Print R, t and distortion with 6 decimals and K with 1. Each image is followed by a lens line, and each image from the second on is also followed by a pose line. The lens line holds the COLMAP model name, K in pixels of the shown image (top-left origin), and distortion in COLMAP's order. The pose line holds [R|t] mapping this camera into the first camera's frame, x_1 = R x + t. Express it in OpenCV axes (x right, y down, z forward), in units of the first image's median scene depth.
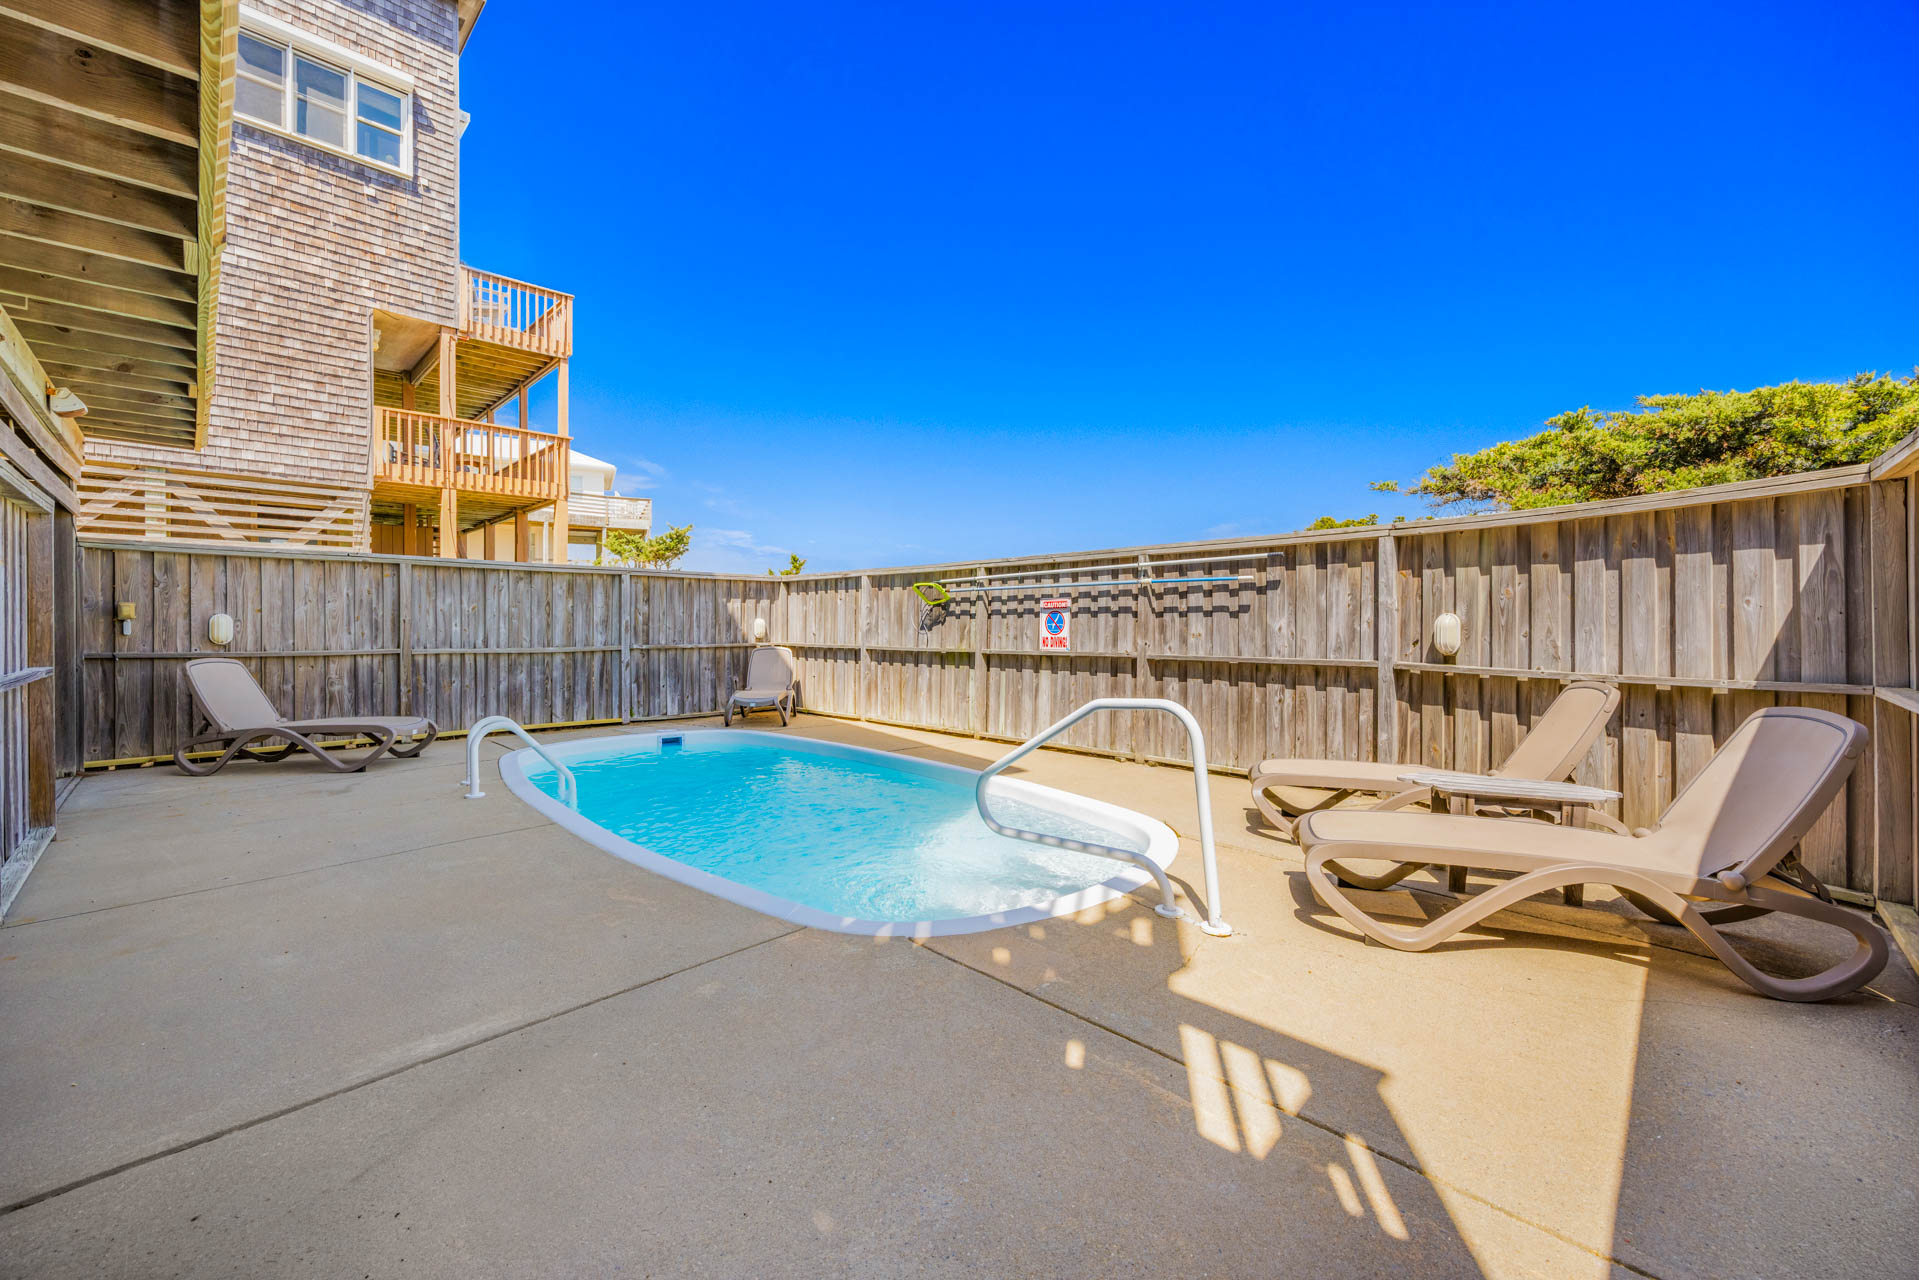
lens RADIAL K [[742.6, 0, 946.7], [0, 742.6, 629.7], [0, 0, 1]] dist [-0.003668, -0.000224]
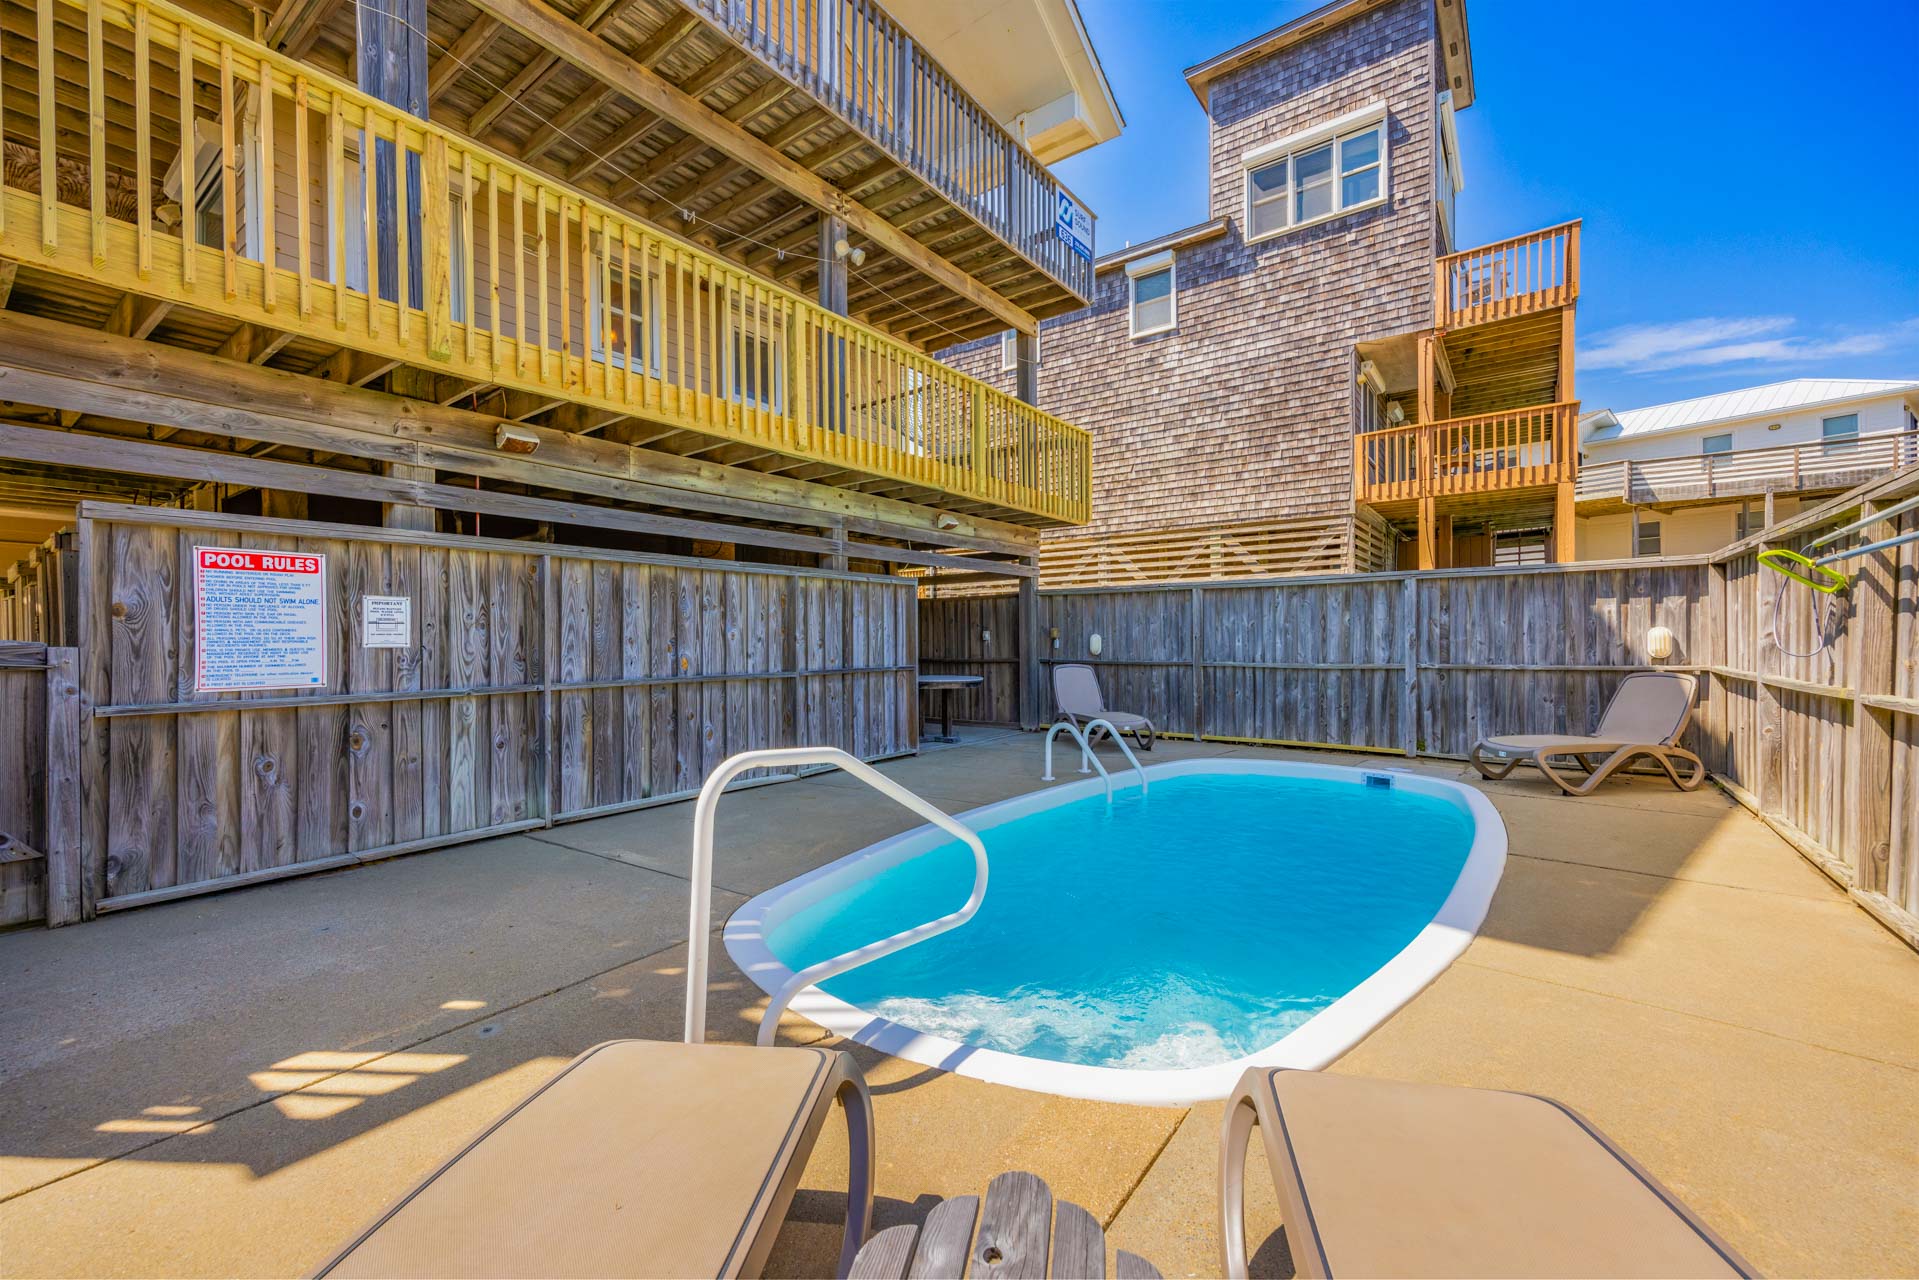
lens RADIAL K [[772.0, 0, 960.4], [0, 772.0, 647.2], [0, 0, 1]] dist [0.004471, 0.000365]
pose [[0.151226, 0.006337, -0.988479, 0.366215], [0.001172, 0.999978, 0.006590, -0.003987], [0.988499, -0.002155, 0.151215, 0.383025]]
